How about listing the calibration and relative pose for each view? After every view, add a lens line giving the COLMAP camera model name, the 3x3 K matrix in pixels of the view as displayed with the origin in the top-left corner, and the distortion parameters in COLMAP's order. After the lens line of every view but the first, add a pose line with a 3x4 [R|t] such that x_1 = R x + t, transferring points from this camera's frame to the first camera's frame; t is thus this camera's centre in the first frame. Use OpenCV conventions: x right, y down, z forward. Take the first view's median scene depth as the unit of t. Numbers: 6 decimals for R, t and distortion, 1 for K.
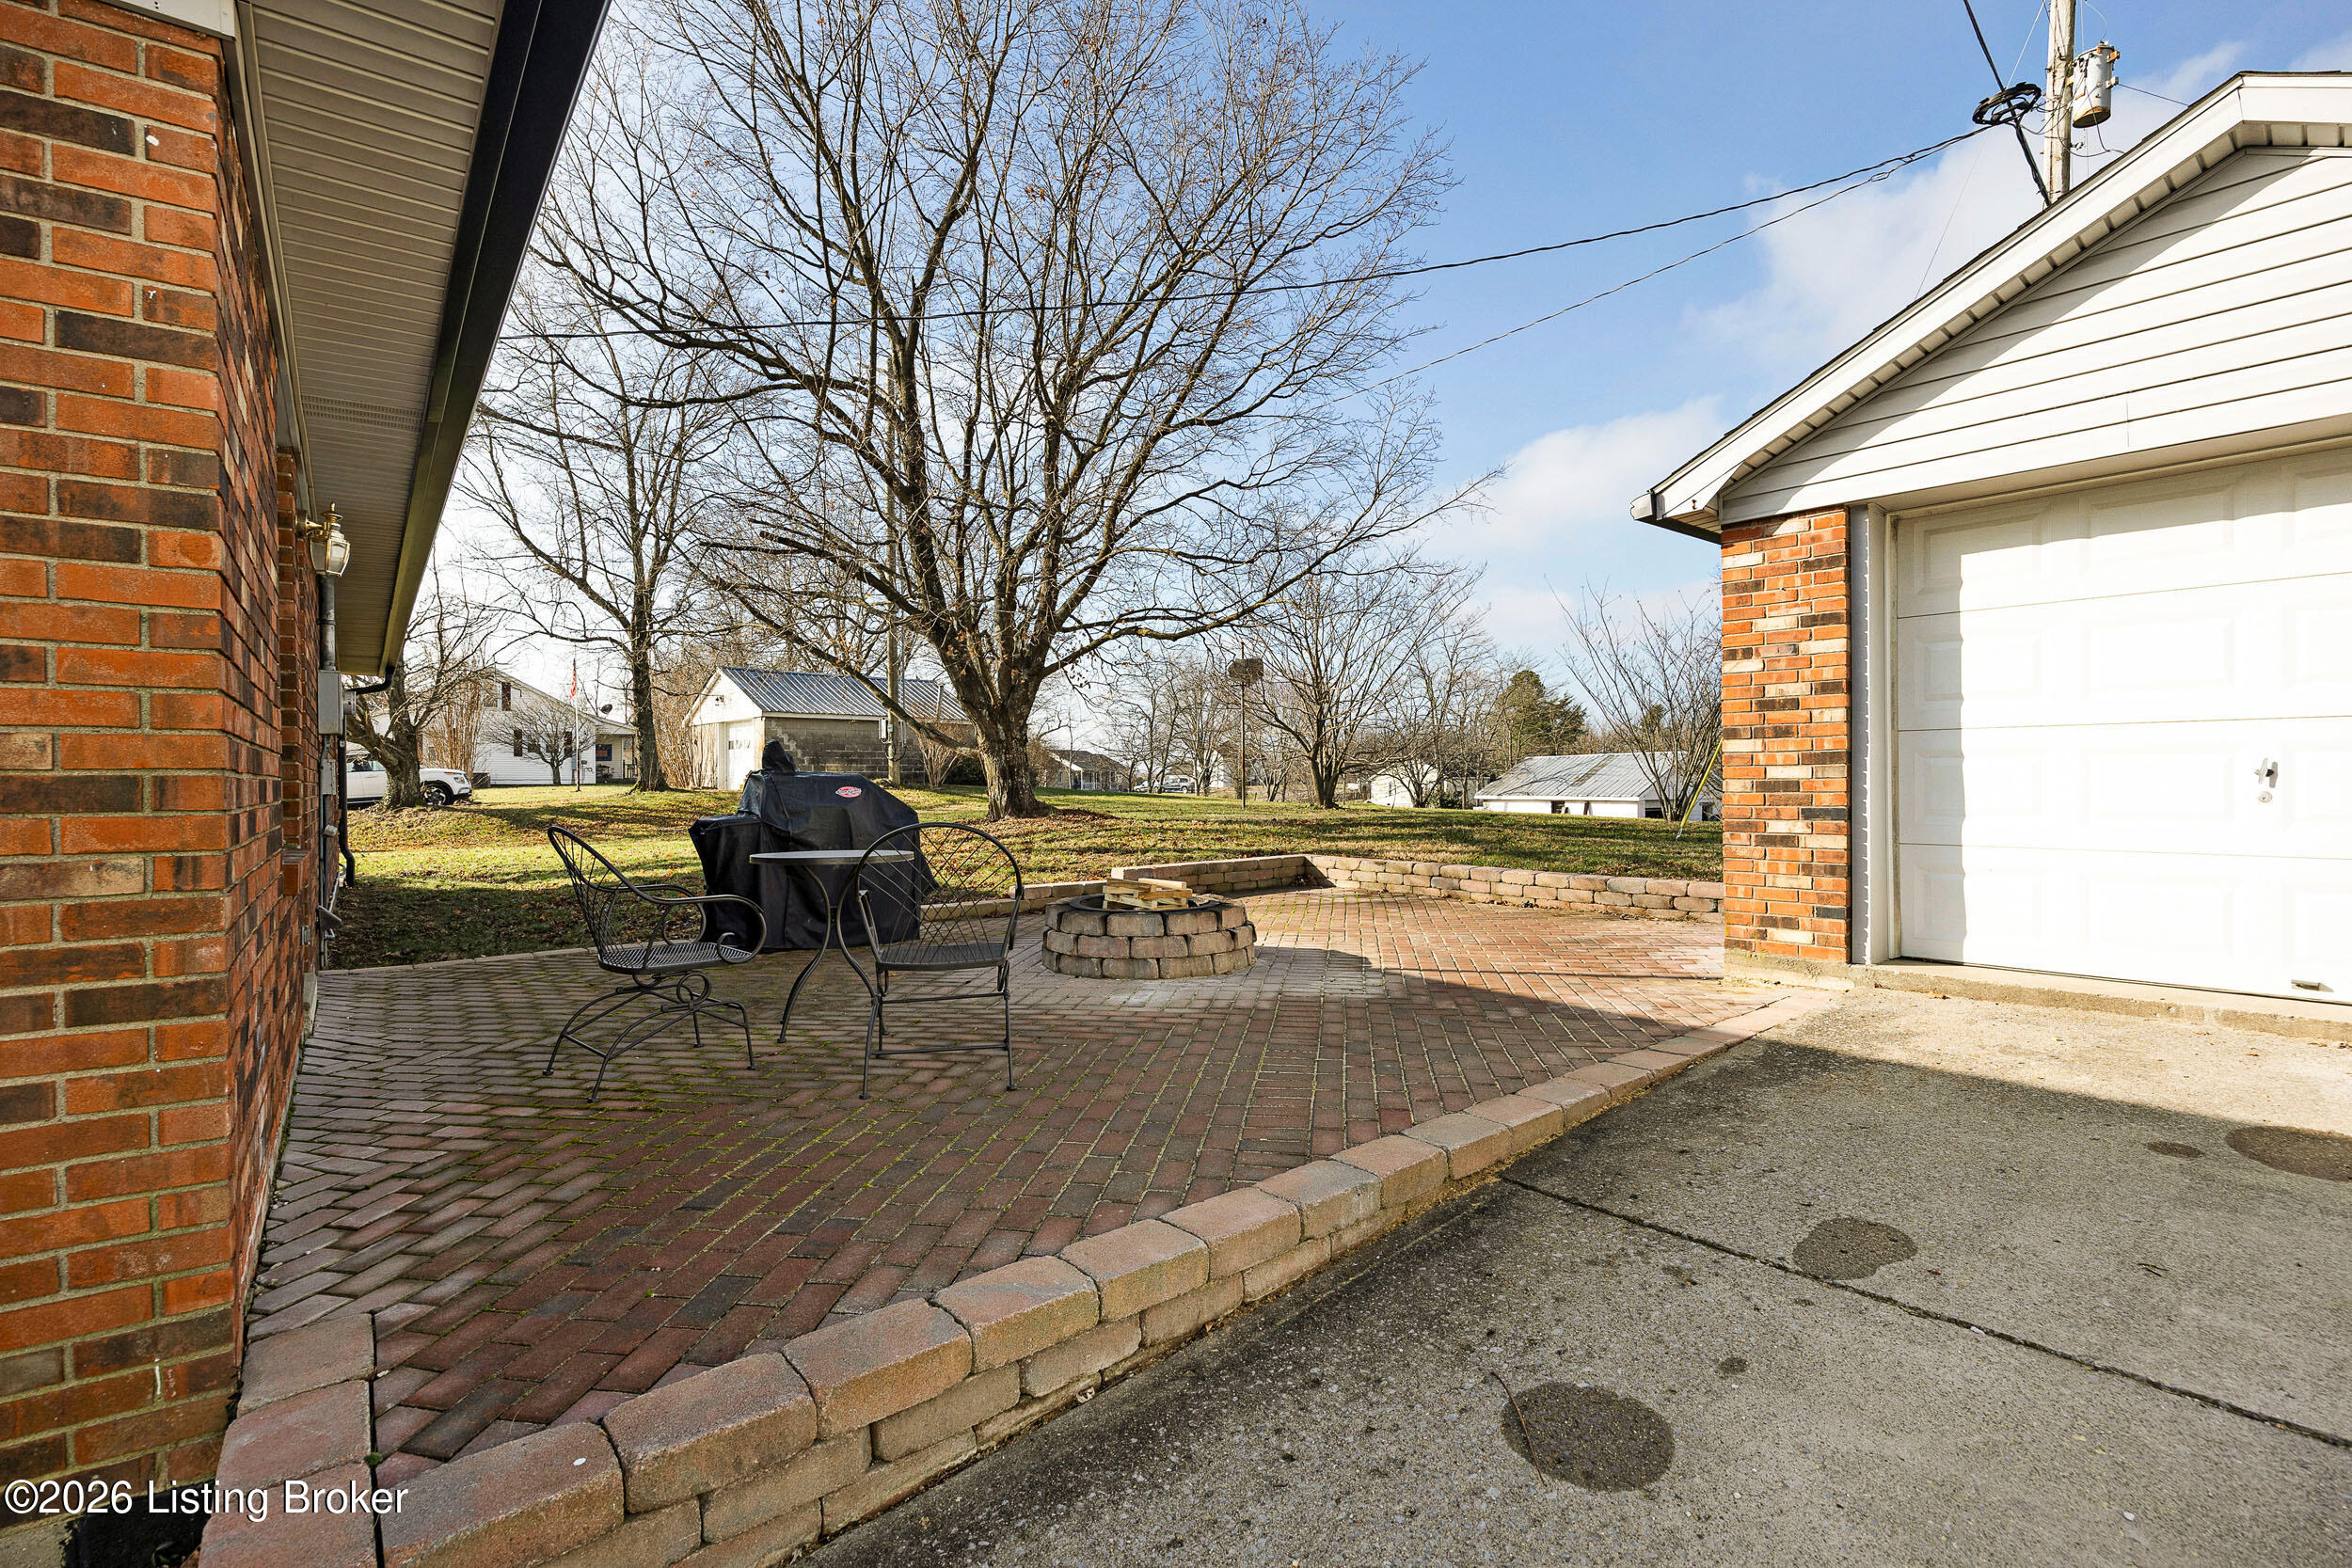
lens RADIAL K [[1158.9, 0, 1178.2], [0, 1158.9, 779.9], [0, 0, 1]] dist [-0.002905, -0.000328]
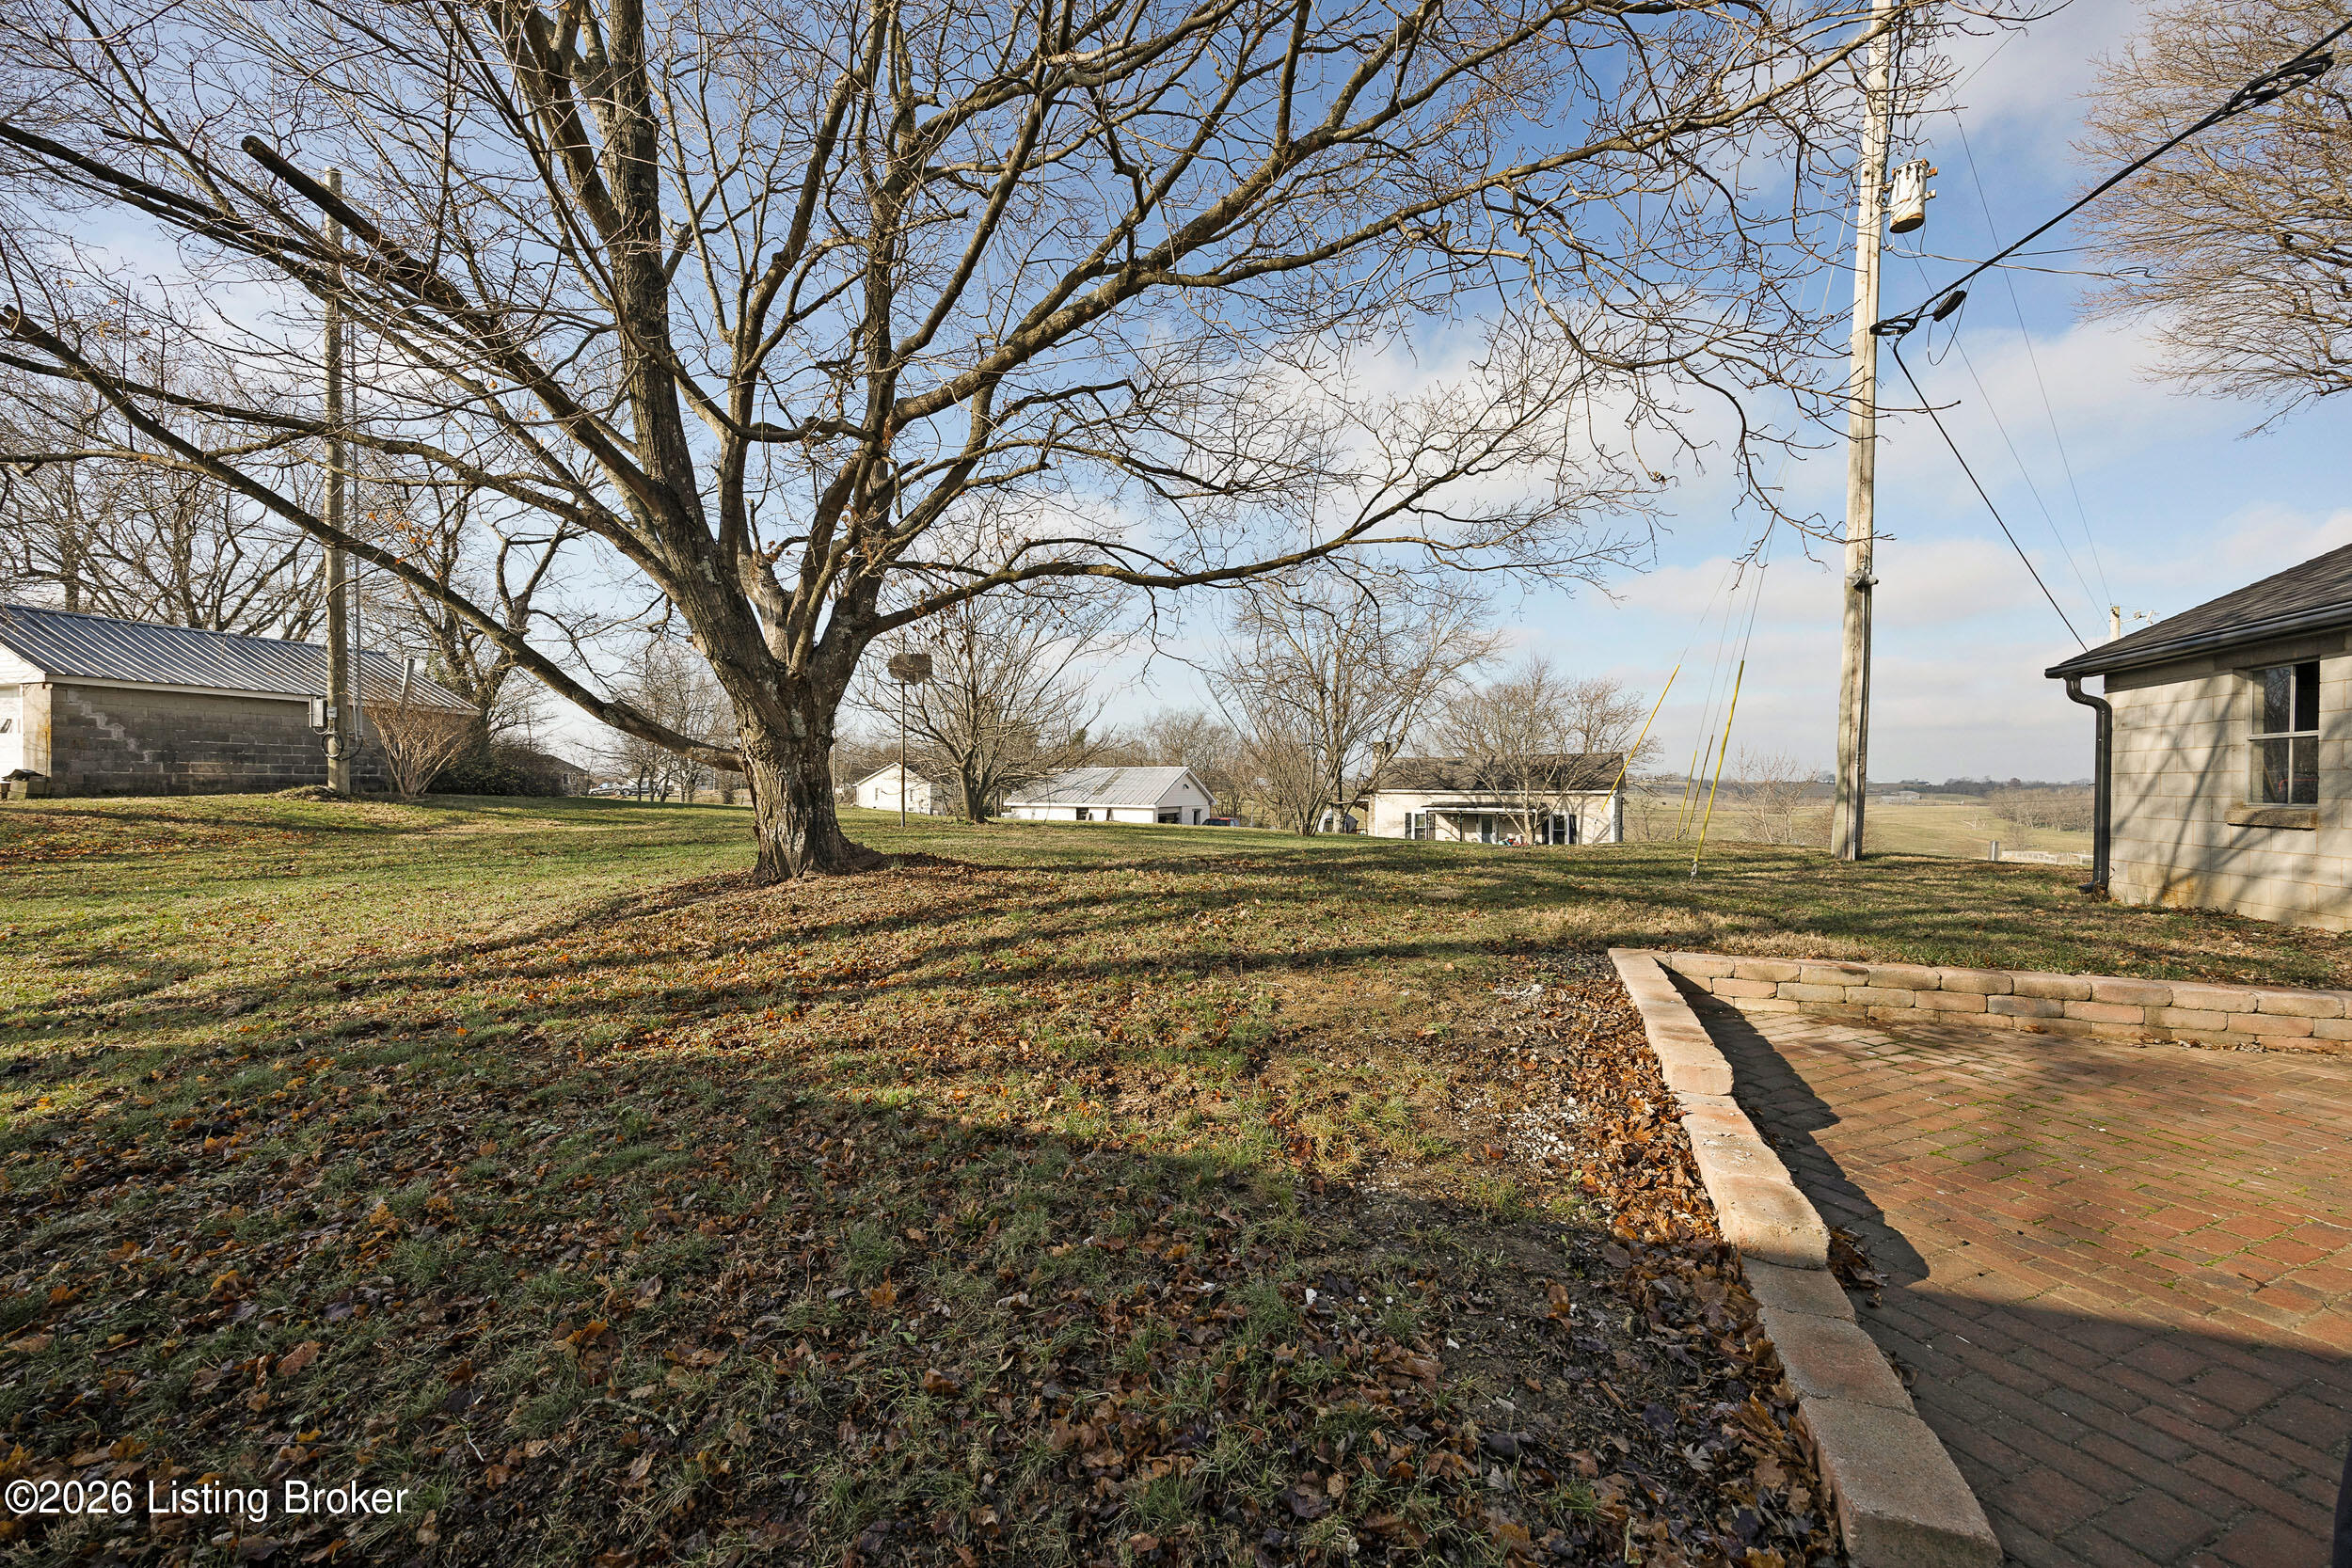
lens RADIAL K [[921.3, 0, 1174.4], [0, 921.3, 789.4], [0, 0, 1]] dist [-0.002010, -0.000153]
pose [[0.836606, 0.006948, 0.547760, -0.124307], [-0.010556, 0.999938, 0.003438, -0.006143], [-0.547703, -0.008658, 0.836628, 0.263798]]
